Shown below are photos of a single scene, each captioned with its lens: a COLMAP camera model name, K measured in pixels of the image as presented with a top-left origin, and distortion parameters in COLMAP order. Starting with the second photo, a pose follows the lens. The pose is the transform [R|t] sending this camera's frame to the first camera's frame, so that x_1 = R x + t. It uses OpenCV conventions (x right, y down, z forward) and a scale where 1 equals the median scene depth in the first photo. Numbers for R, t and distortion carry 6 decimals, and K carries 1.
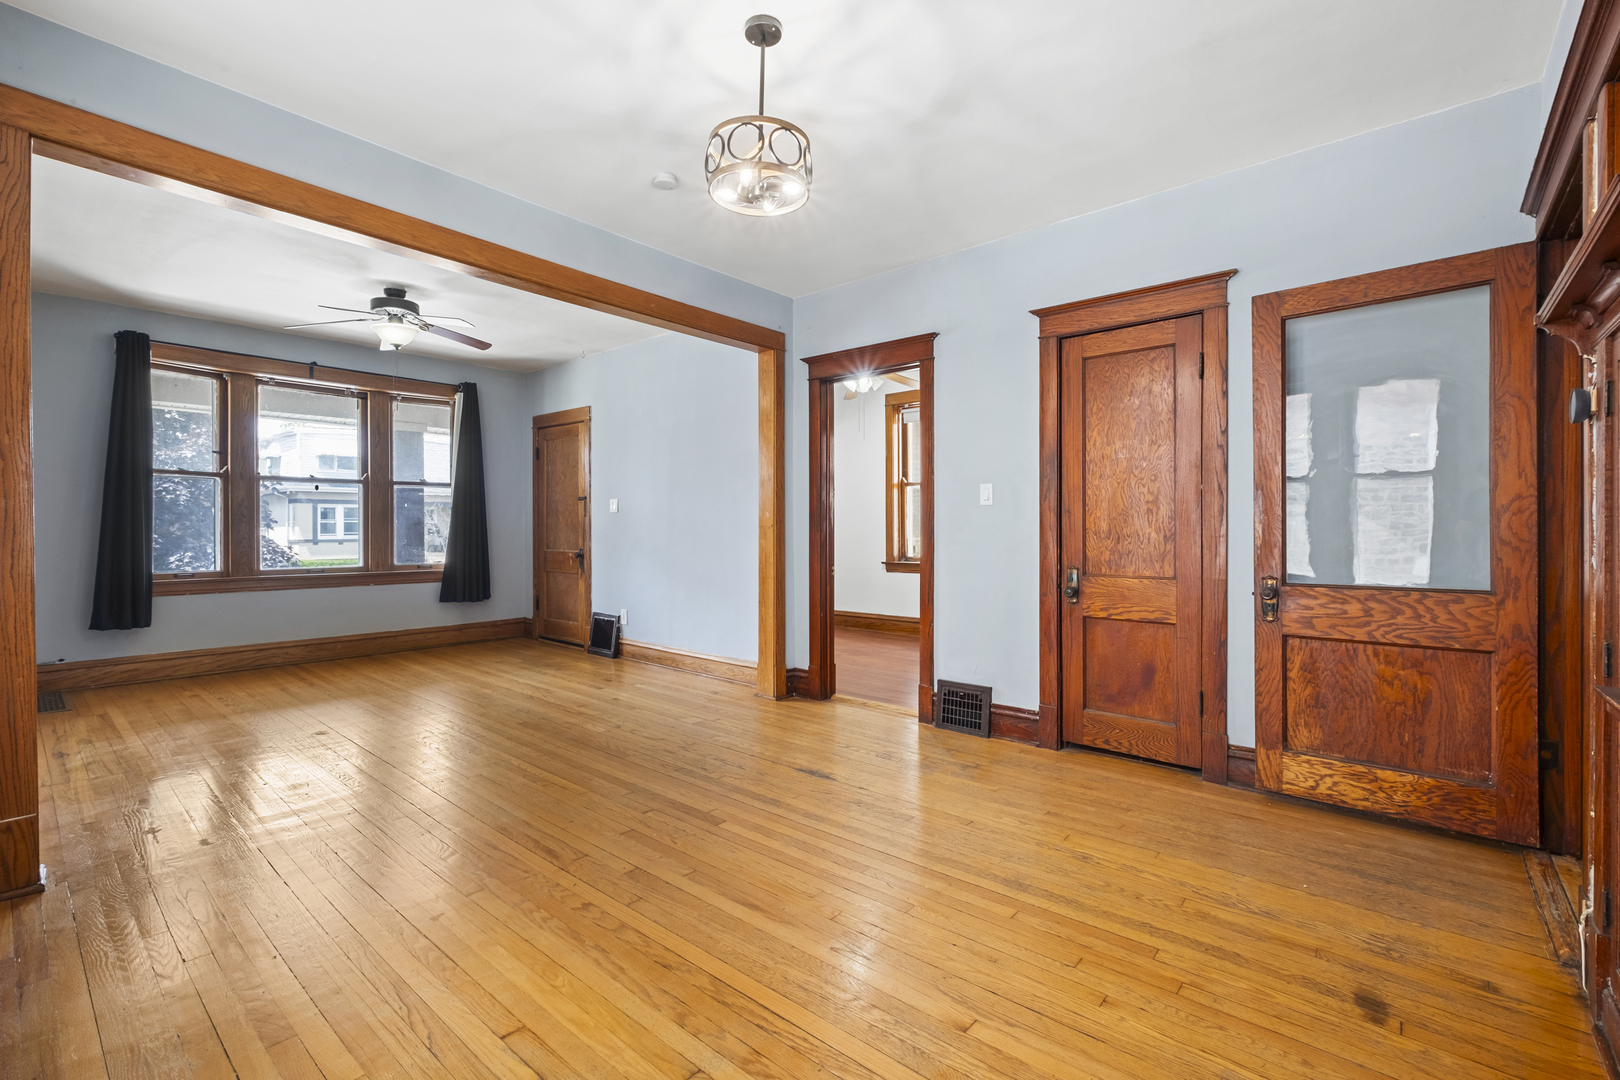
lens RADIAL K [[718.1, 0, 833.0], [0, 718.1, 530.6], [0, 0, 1]] dist [-0.000304, -0.000067]
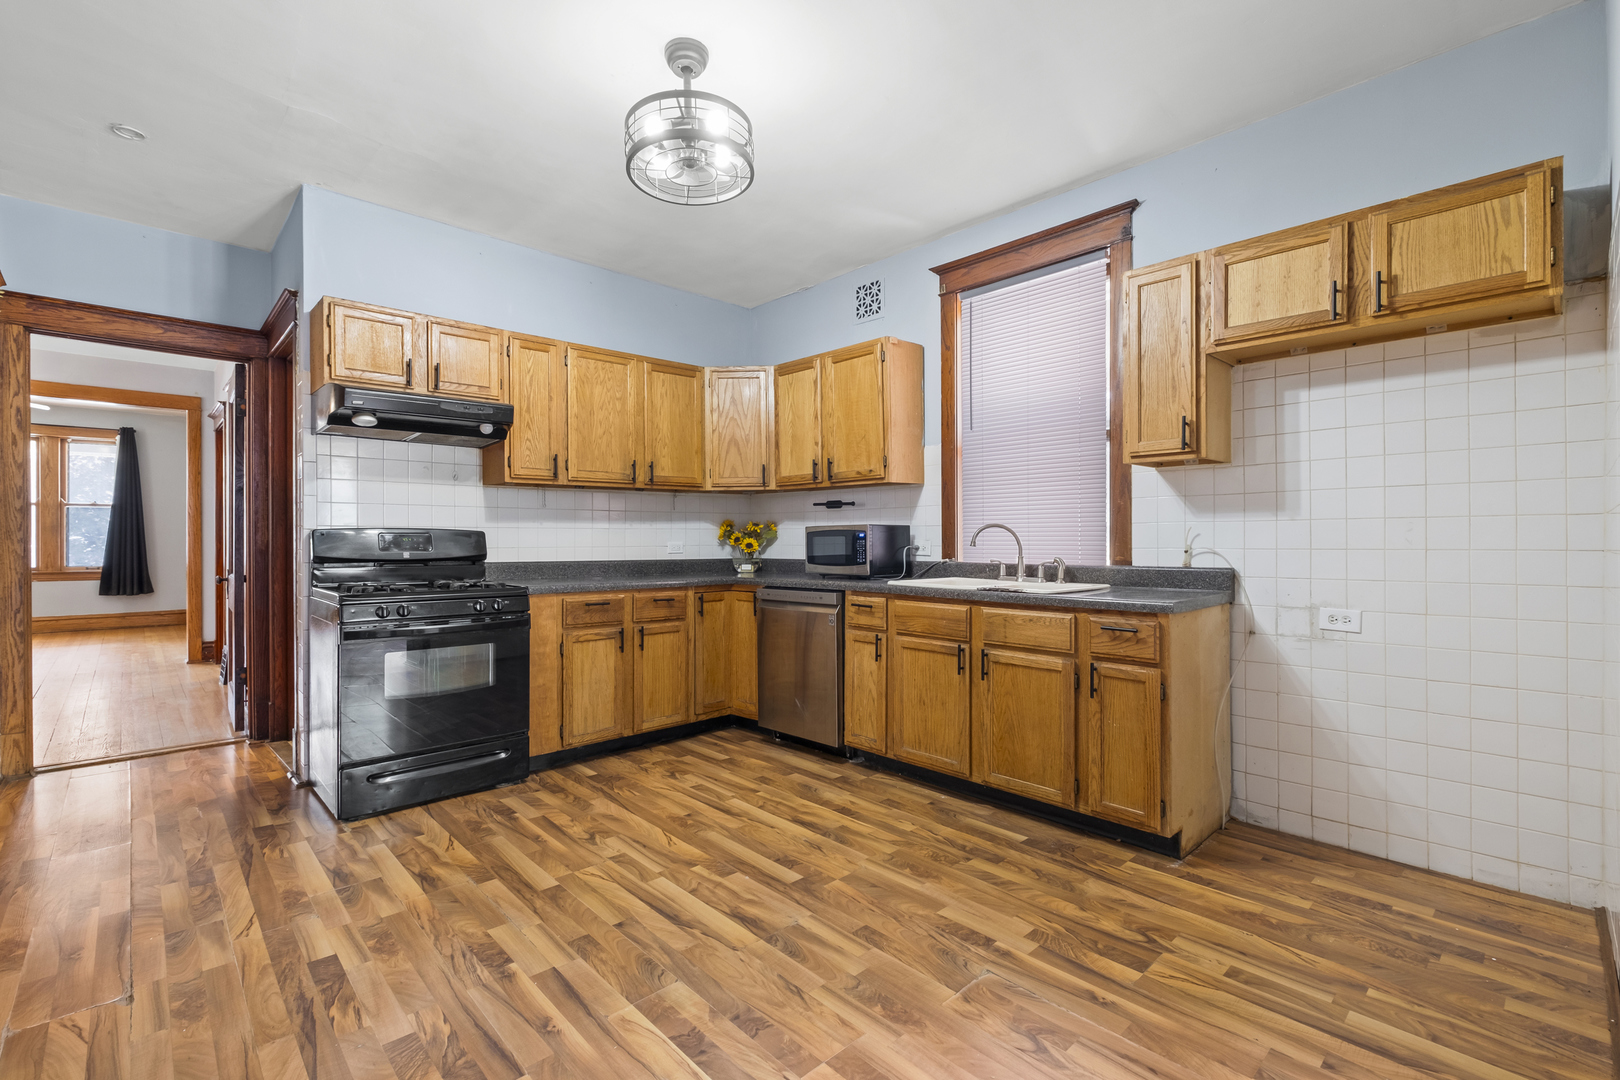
lens RADIAL K [[719.7, 0, 805.1], [0, 719.7, 540.9], [0, 0, 1]] dist [-0.001829, -0.000188]
pose [[0.993122, 0.001670, -0.117073, 1.172412], [-0.001682, 0.999999, -0.000004, -0.001740], [0.117072, 0.000201, 0.993123, -0.201092]]
